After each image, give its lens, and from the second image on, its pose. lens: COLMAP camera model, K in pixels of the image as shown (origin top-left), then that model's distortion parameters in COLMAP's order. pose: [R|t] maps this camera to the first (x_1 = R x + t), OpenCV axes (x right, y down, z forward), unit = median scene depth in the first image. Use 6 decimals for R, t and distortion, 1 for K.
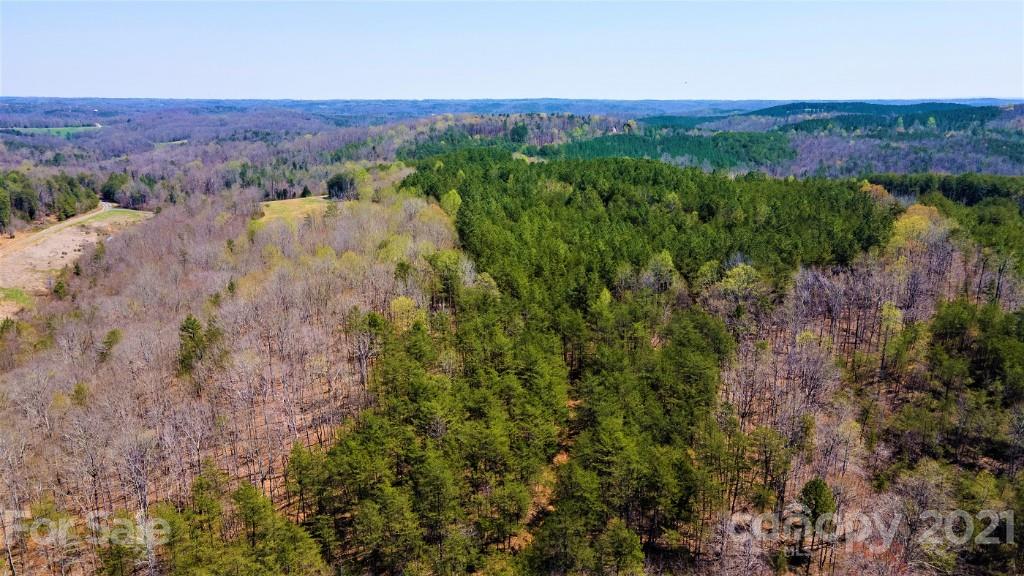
lens RADIAL K [[750.2, 0, 507.9], [0, 750.2, 288.8], [0, 0, 1]] dist [0.012300, 0.054631]
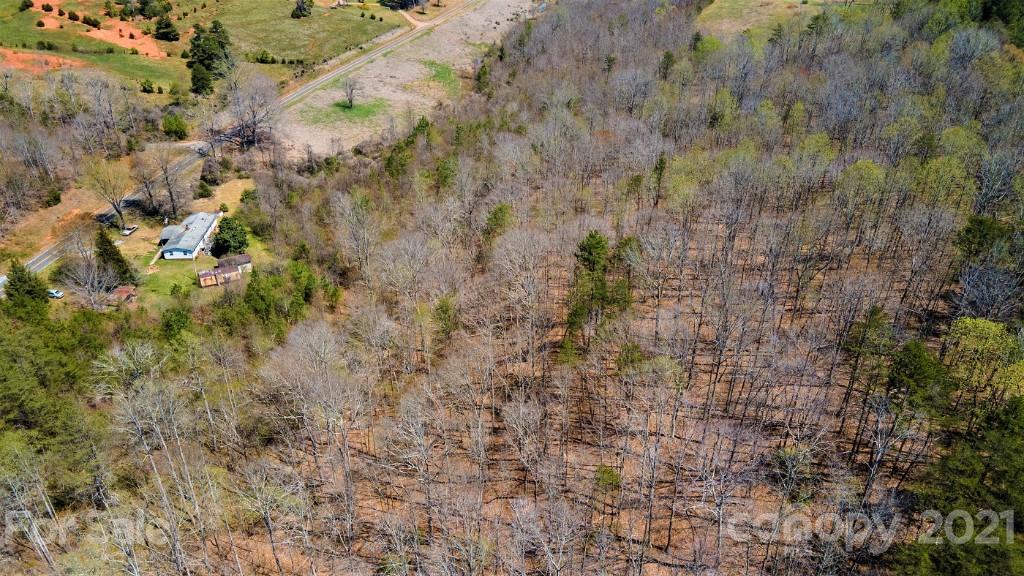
lens RADIAL K [[749.4, 0, 498.0], [0, 749.4, 288.0], [0, 0, 1]] dist [0.009417, 0.038210]
pose [[0.846873, 0.275930, -0.454609, -0.056772], [-0.125329, 0.934334, 0.333634, -0.040054], [0.516816, -0.225570, 0.825844, 0.126112]]
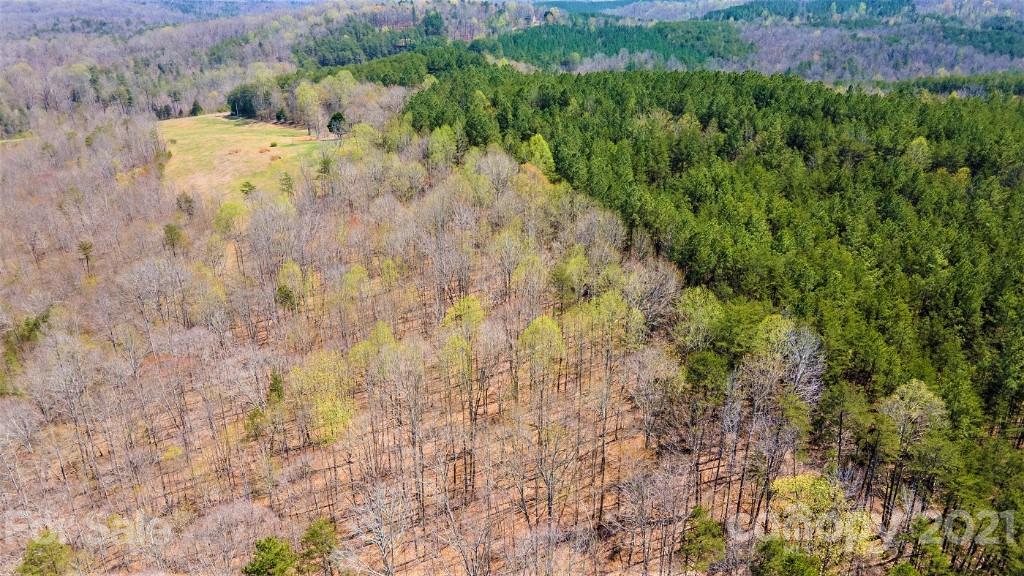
lens RADIAL K [[752.7, 0, 506.9], [0, 752.7, 288.9], [0, 0, 1]] dist [-0.001035, 0.073622]
pose [[0.983444, -0.067558, 0.168149, -0.110668], [0.043444, 0.988746, 0.143160, -0.048287], [-0.175928, -0.133485, 0.975311, 0.184279]]
